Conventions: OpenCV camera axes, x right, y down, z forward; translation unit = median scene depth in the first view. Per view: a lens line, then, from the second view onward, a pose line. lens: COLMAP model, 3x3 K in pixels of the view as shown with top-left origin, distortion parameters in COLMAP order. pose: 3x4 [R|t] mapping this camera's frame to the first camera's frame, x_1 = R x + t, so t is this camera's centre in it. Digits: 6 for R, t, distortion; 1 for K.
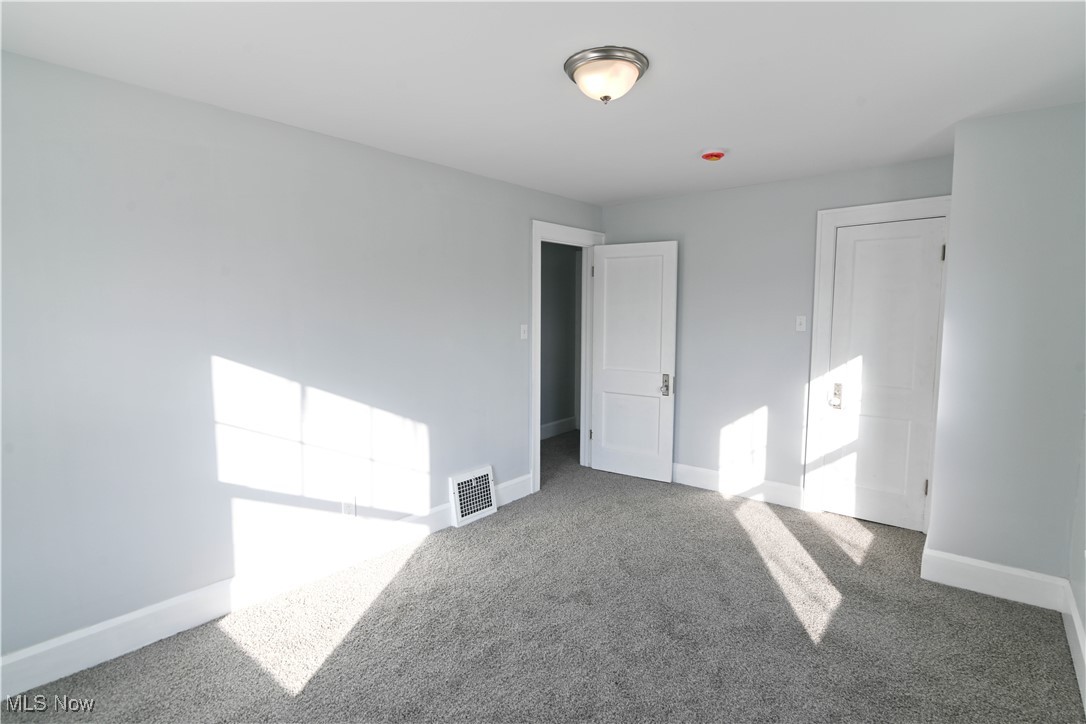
lens RADIAL K [[529.5, 0, 553.6], [0, 529.5, 352.4], [0, 0, 1]] dist [-0.012603, 0.000538]
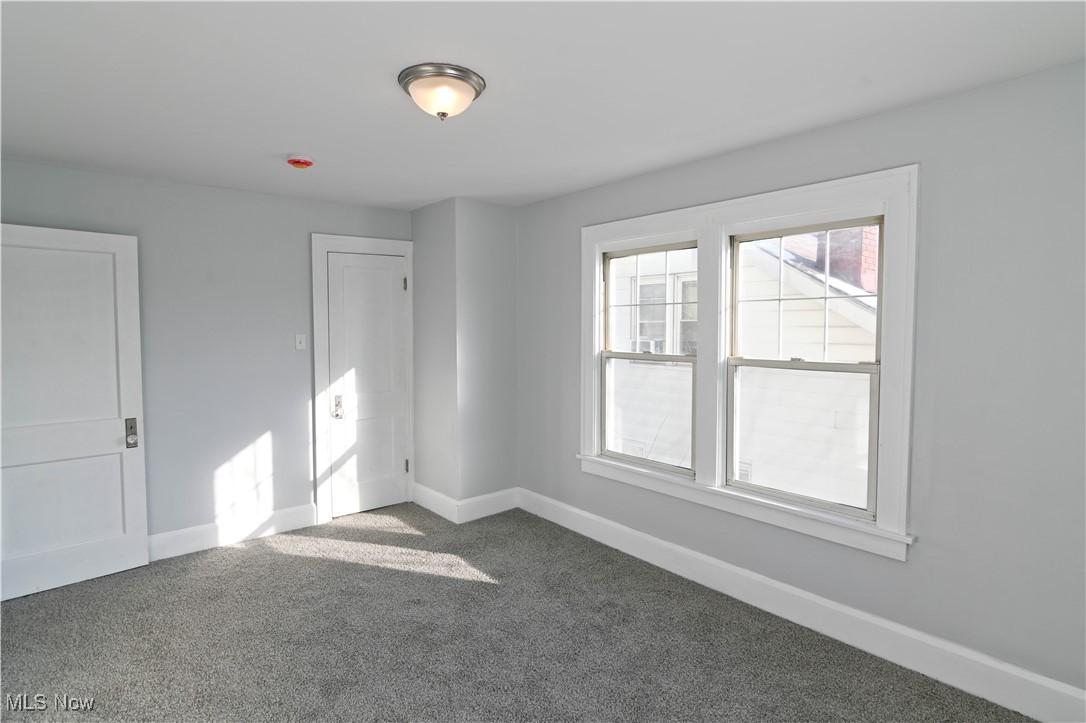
lens RADIAL K [[554.1, 0, 540.8], [0, 554.1, 351.3], [0, 0, 1]] dist [-0.013084, 0.000146]
pose [[0.208045, -0.046182, 0.977028, -0.482204], [0.082485, 0.996155, 0.029522, -0.030977], [-0.974635, 0.074448, 0.211055, 0.345489]]
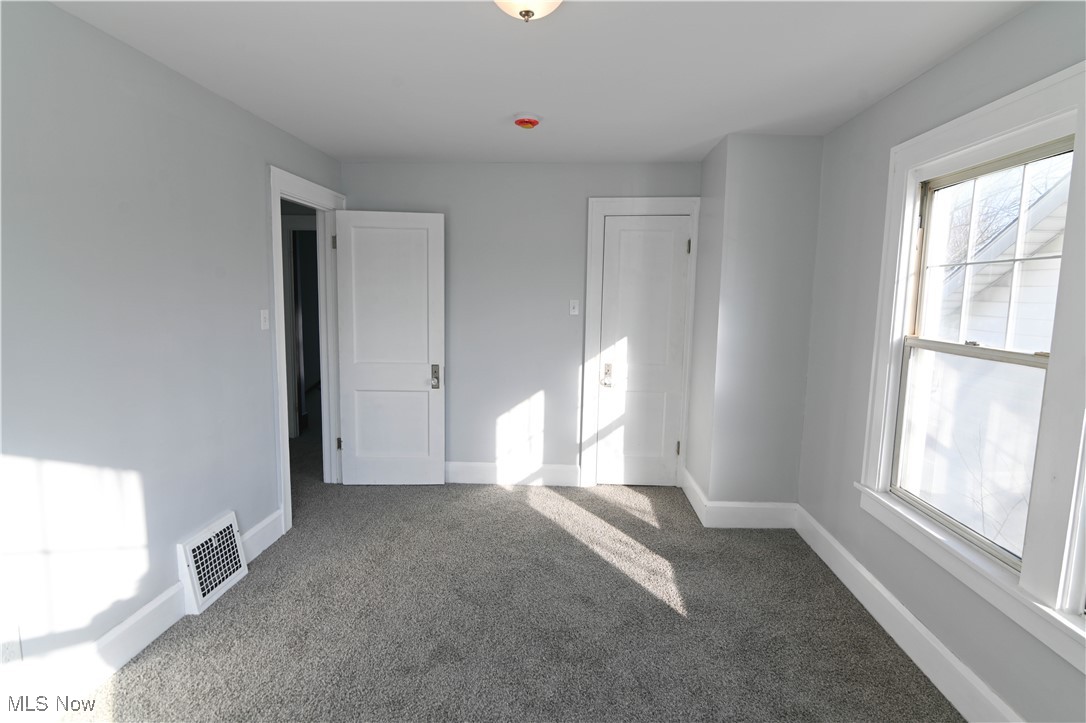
lens RADIAL K [[537.7, 0, 553.2], [0, 537.7, 356.0], [0, 0, 1]] dist [-0.015661, 0.000203]
pose [[0.806186, -0.055128, 0.589088, -0.189795], [0.031327, 0.998230, 0.050544, -0.015004], [-0.590832, -0.022294, 0.806487, 0.188669]]
